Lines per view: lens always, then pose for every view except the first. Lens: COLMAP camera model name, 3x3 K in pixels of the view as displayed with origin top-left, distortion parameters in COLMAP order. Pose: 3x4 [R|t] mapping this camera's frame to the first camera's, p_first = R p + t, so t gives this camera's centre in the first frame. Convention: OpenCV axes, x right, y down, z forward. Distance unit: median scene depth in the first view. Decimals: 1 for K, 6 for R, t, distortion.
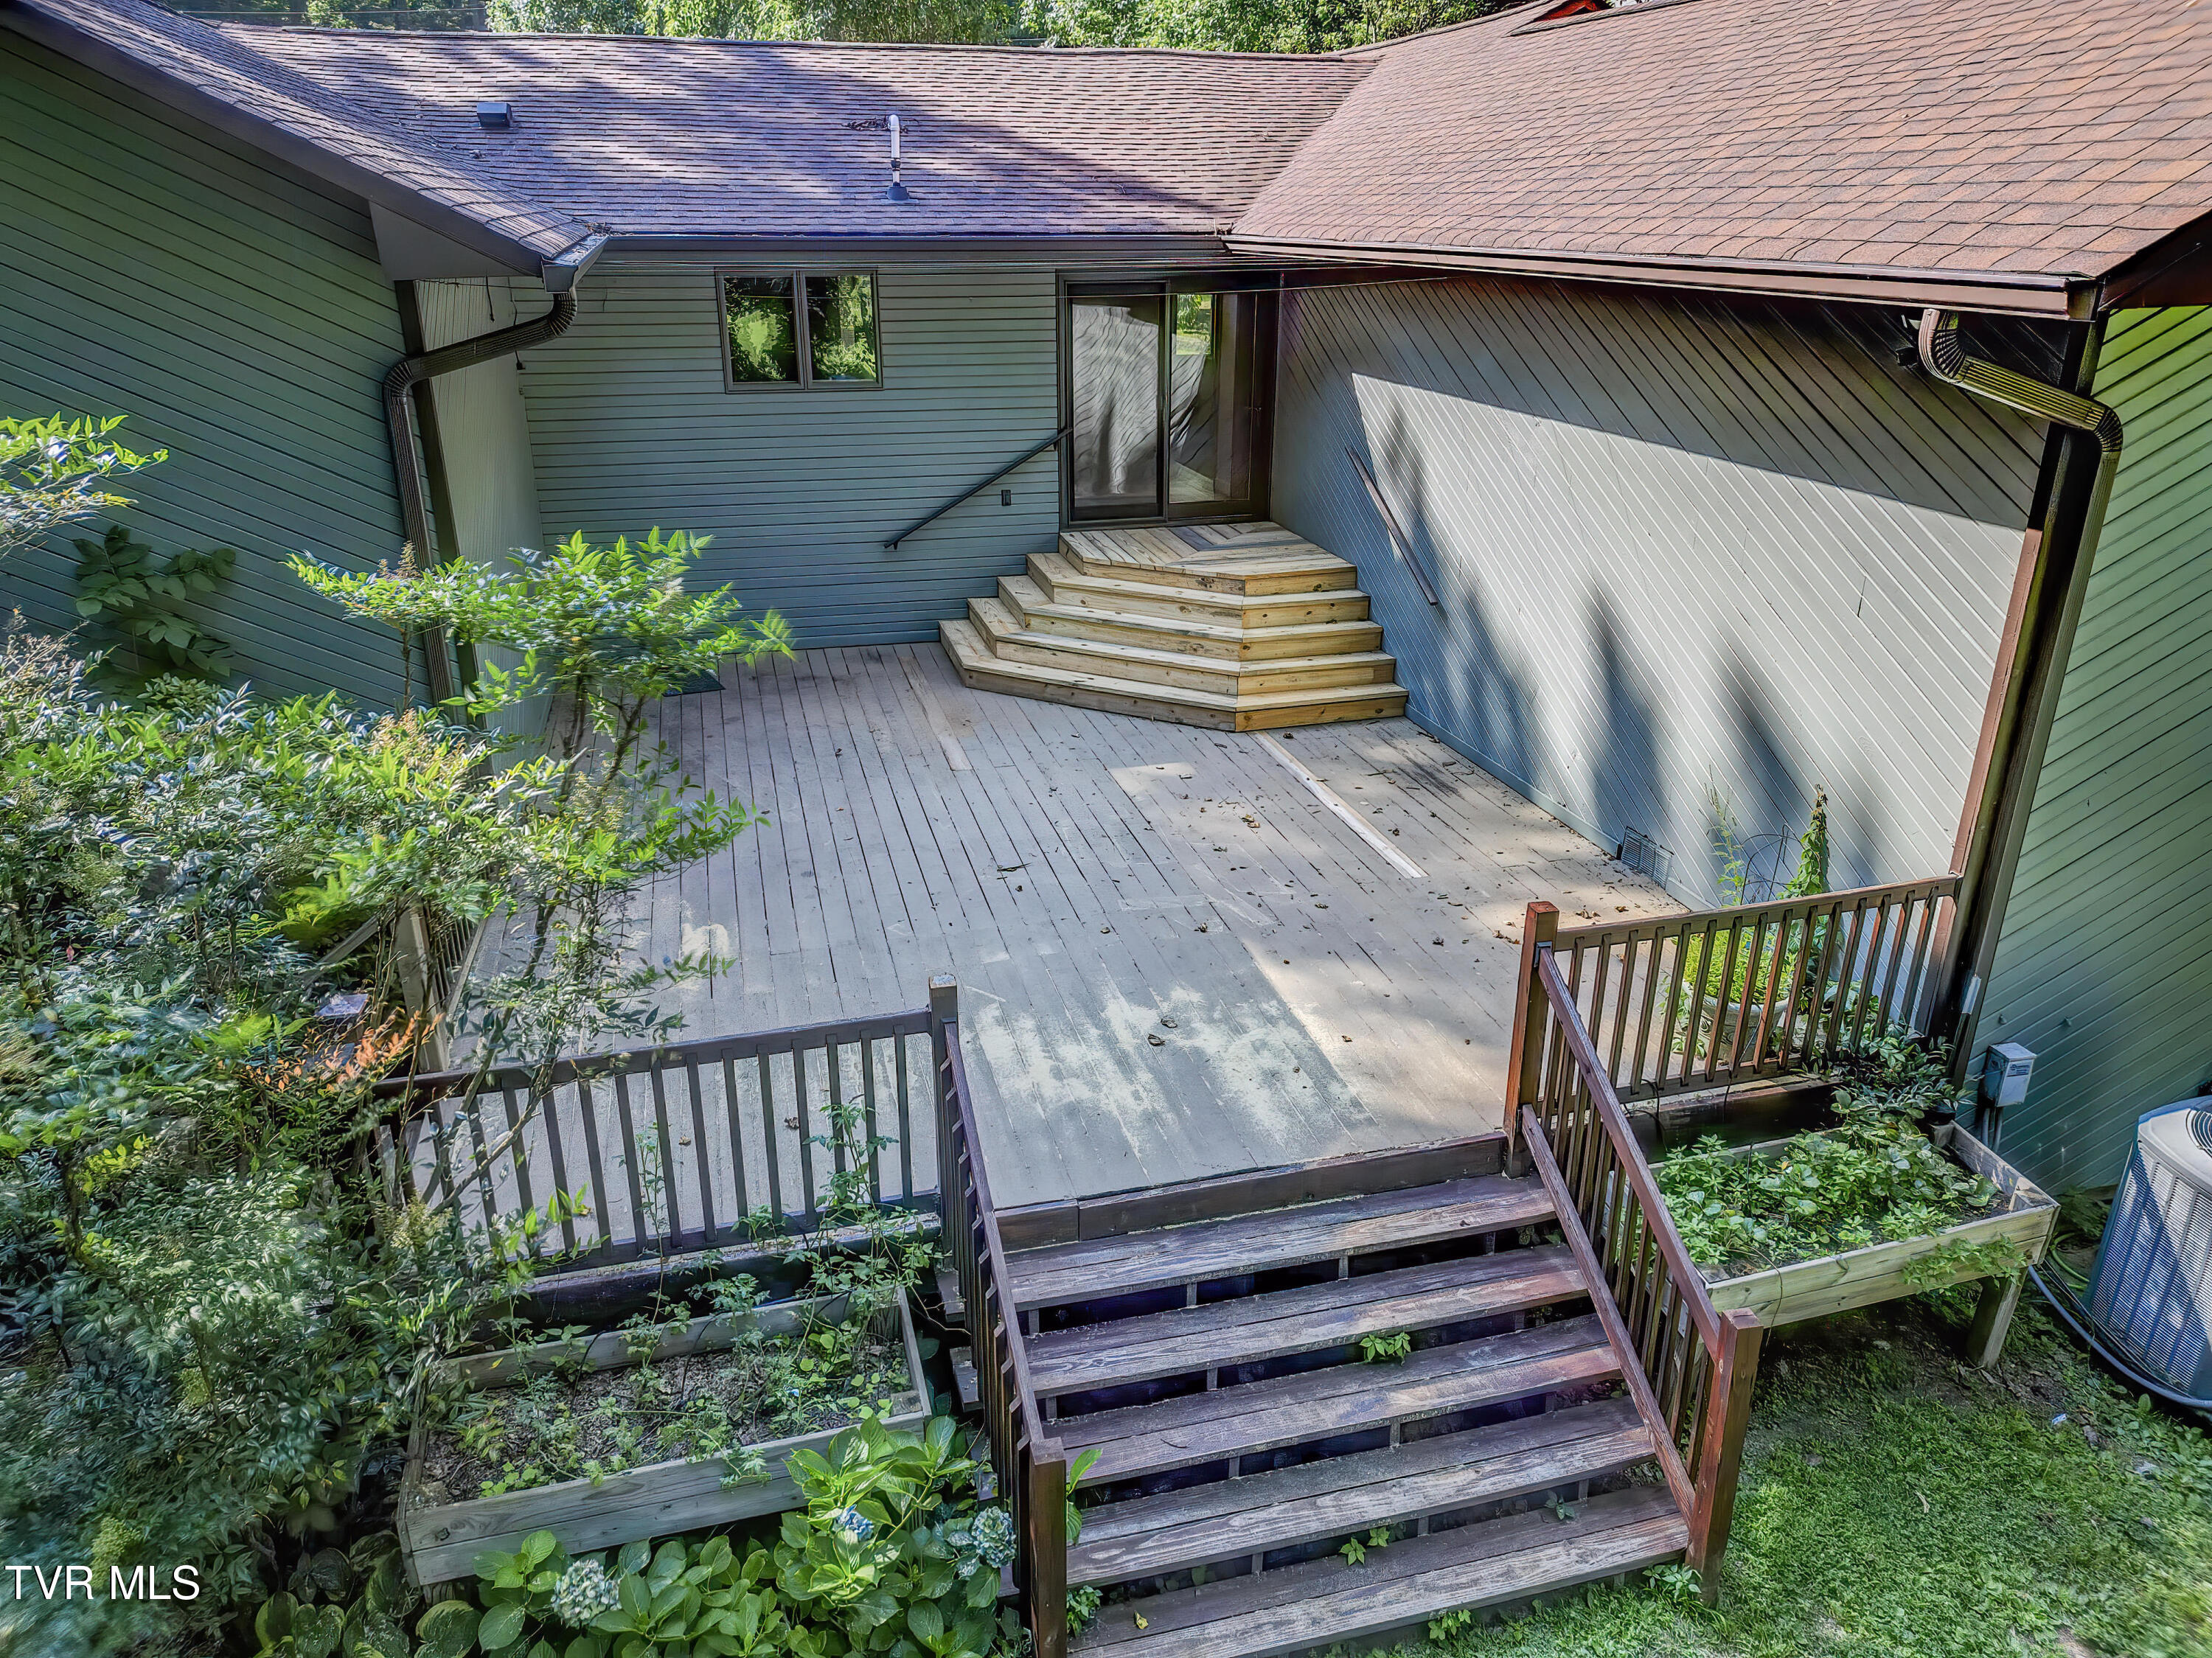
lens RADIAL K [[1544.8, 0, 1106.1], [0, 1544.8, 823.3], [0, 0, 1]] dist [0.074898, -0.120683]
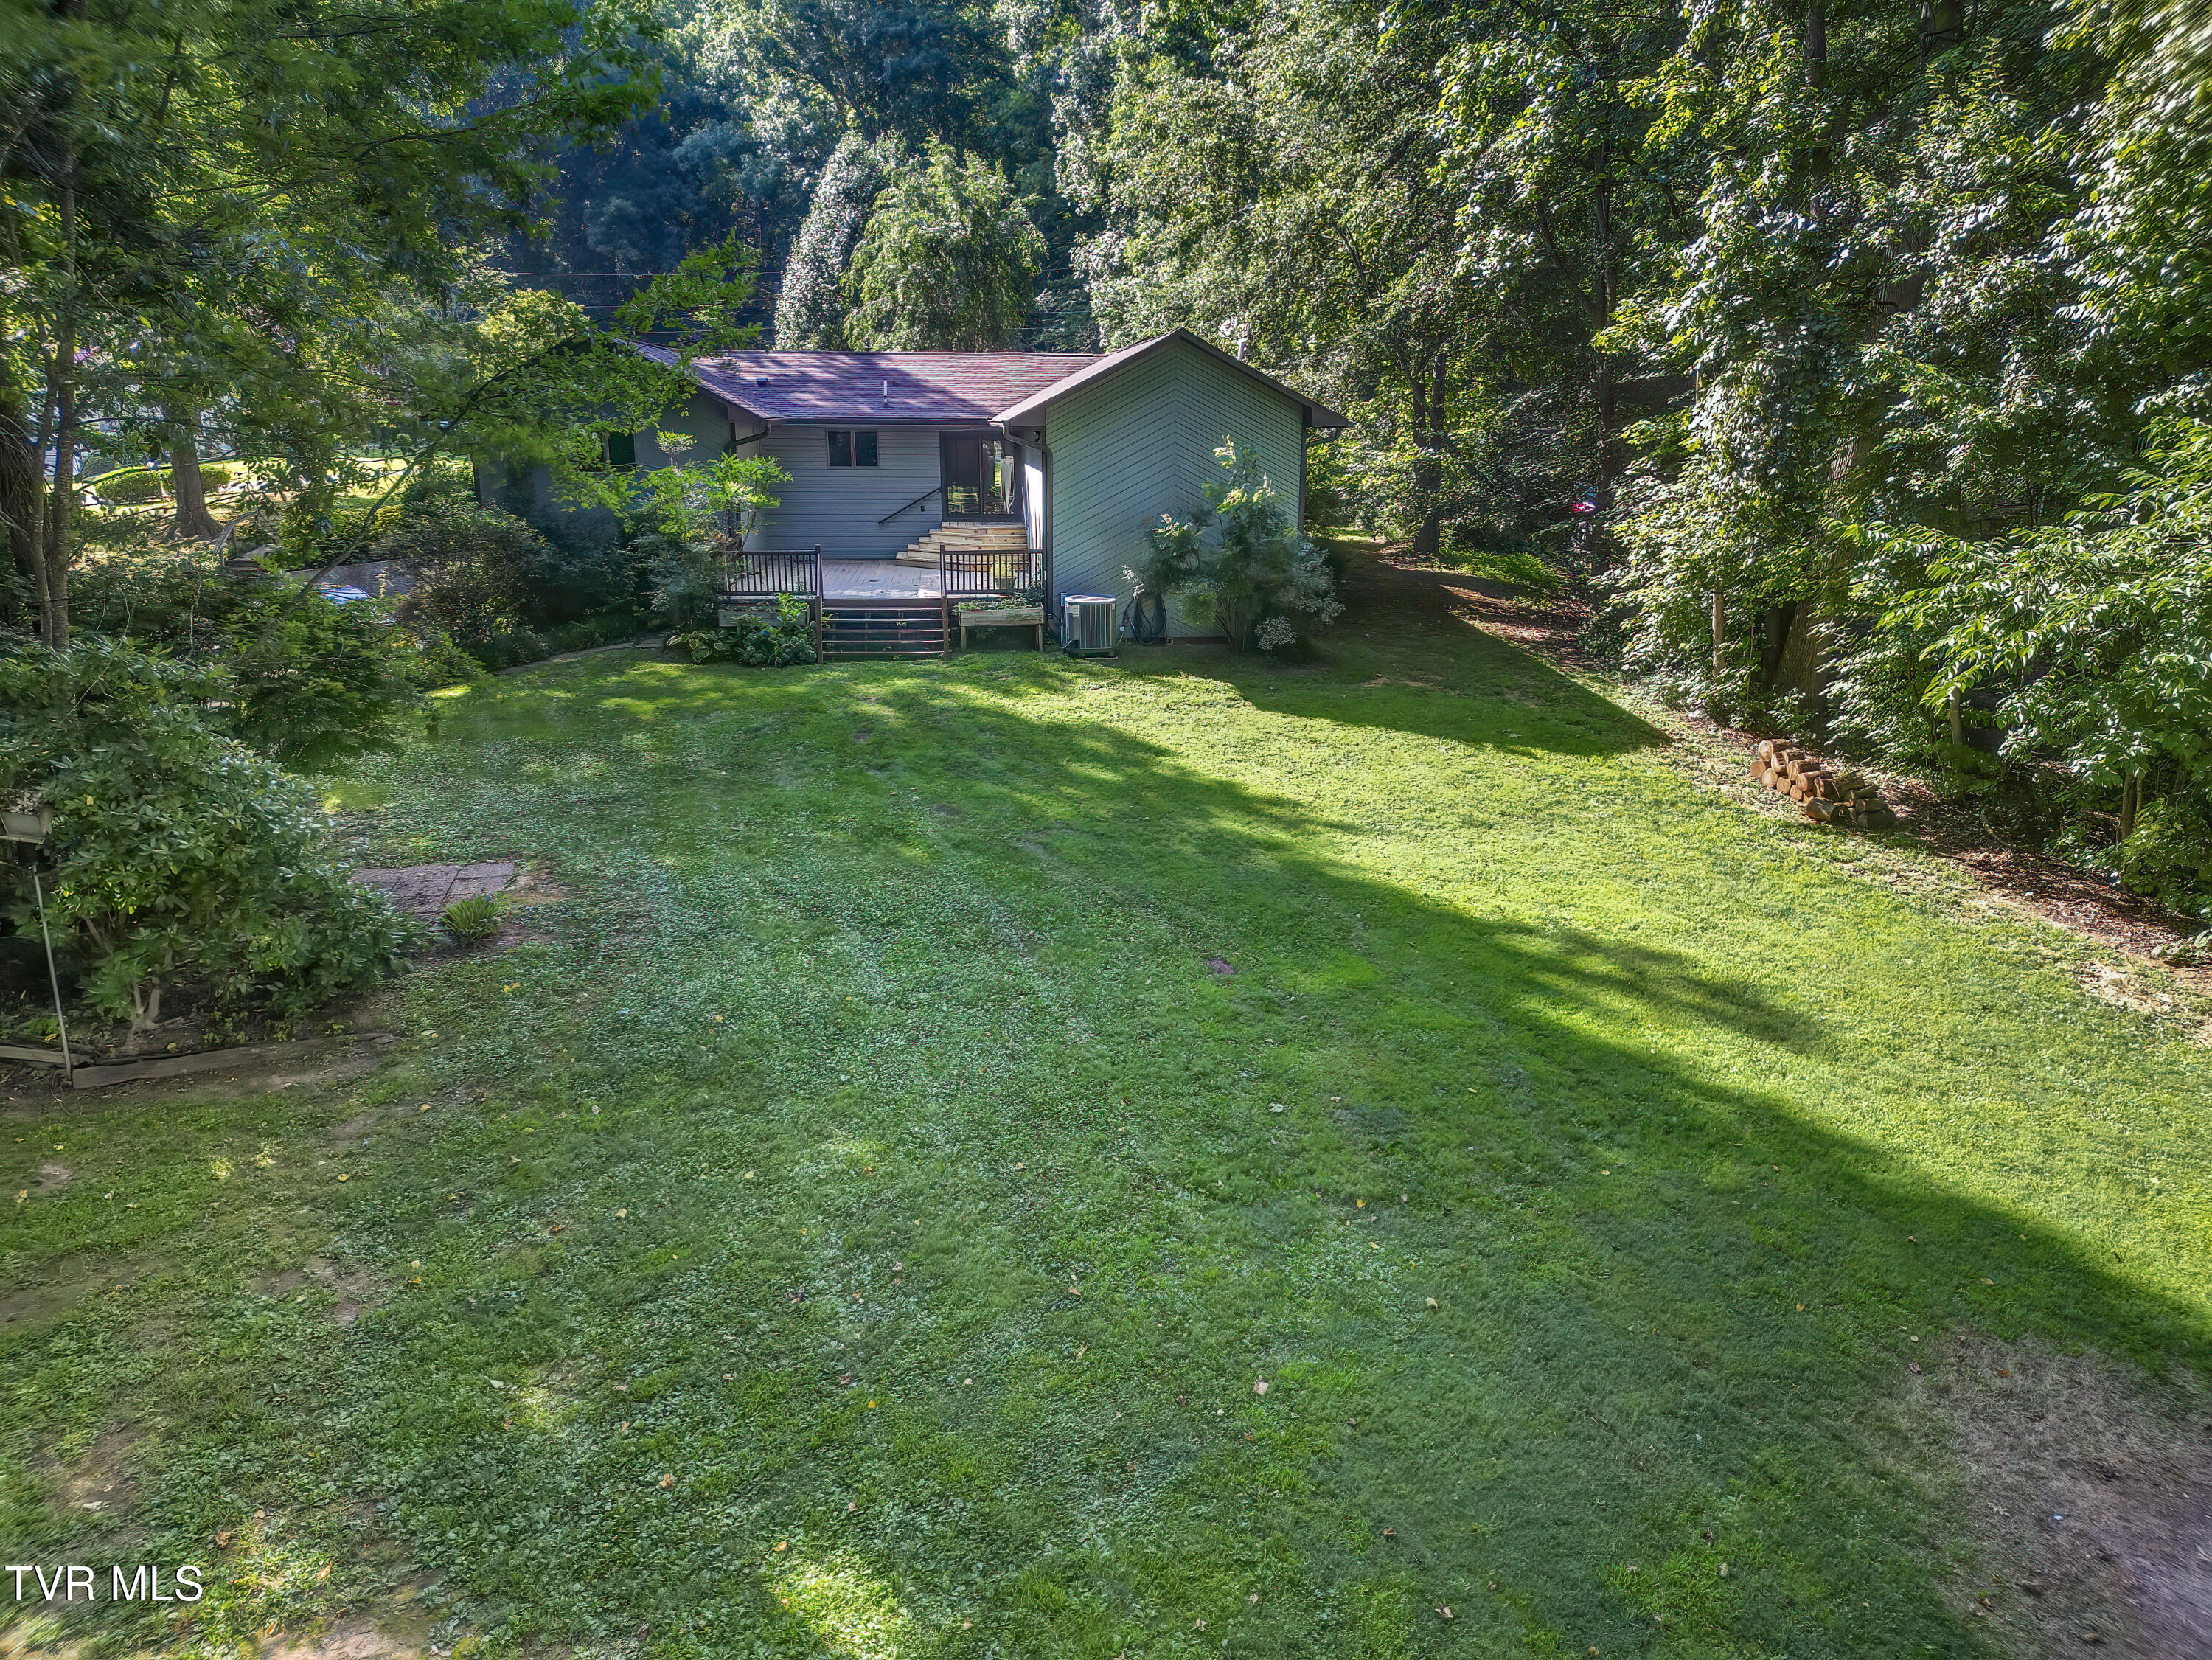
lens RADIAL K [[1545.0, 0, 1106.1], [0, 1545.0, 824.3], [0, 0, 1]] dist [0.074898, -0.120683]
pose [[0.986043, 0.048262, -0.159342, 0.725709], [-0.070444, 0.988113, -0.136640, 0.700403], [0.150853, 0.145957, 0.977722, -1.603310]]
